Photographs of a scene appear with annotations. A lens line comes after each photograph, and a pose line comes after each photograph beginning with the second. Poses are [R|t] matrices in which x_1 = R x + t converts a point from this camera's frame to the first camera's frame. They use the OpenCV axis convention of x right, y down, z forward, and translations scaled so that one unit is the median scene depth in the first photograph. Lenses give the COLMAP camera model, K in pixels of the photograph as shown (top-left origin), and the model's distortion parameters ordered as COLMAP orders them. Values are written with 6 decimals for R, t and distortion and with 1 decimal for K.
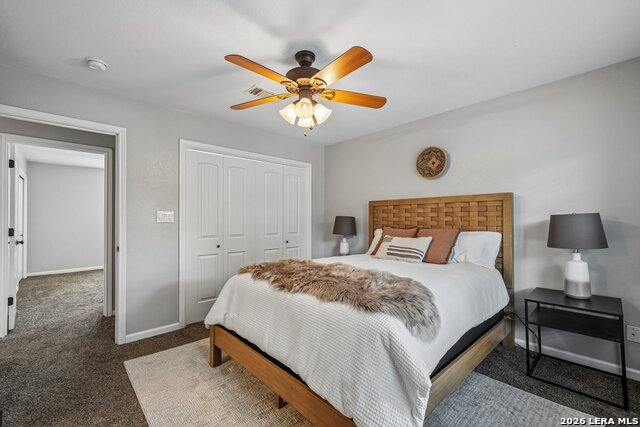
lens RADIAL K [[269.9, 0, 320.1], [0, 269.9, 215.4], [0, 0, 1]] dist [0.012384, 0.000125]
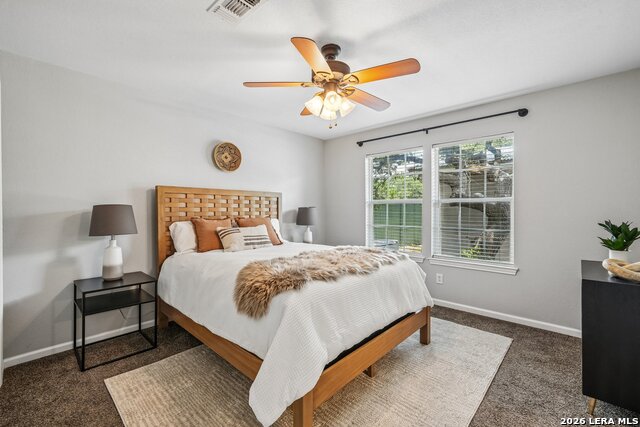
lens RADIAL K [[269.9, 0, 320.8], [0, 269.9, 212.1], [0, 0, 1]] dist [0.012384, 0.000125]
pose [[-0.055918, -0.006355, 0.998415, -0.663027], [-0.018418, 0.999816, 0.005333, 0.010066], [-0.998265, -0.018090, -0.056025, 0.672359]]
